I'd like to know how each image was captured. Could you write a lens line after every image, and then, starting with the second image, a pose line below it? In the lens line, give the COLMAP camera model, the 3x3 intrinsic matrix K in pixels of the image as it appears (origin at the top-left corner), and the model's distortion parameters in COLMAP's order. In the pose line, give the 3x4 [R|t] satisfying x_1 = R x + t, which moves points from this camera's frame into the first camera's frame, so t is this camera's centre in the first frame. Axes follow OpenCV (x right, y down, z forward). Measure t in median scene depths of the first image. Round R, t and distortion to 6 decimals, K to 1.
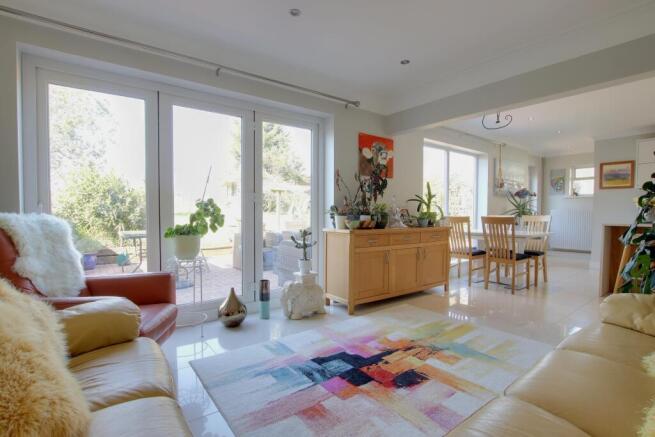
lens RADIAL K [[315.0, 0, 323.5], [0, 315.0, 223.1], [0, 0, 1]] dist [-0.025203, -0.000449]
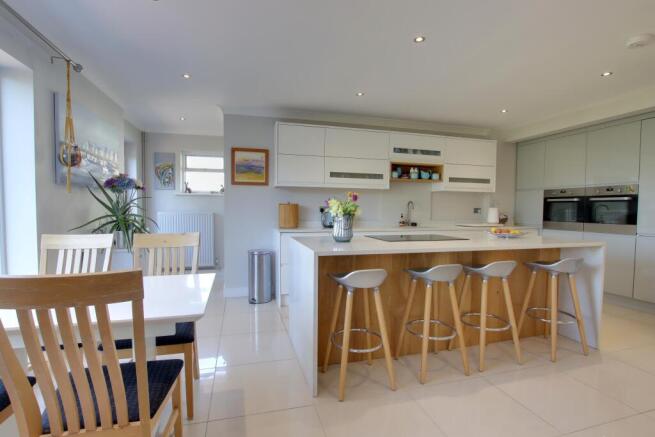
lens RADIAL K [[315.0, 0, 327.7], [0, 315.0, 221.0], [0, 0, 1]] dist [-0.025203, -0.000449]
pose [[0.355563, -0.036676, 0.933933, 0.421875], [0.028693, 0.999187, 0.028315, -0.057792], [-0.934212, 0.016730, 0.356326, 0.752621]]
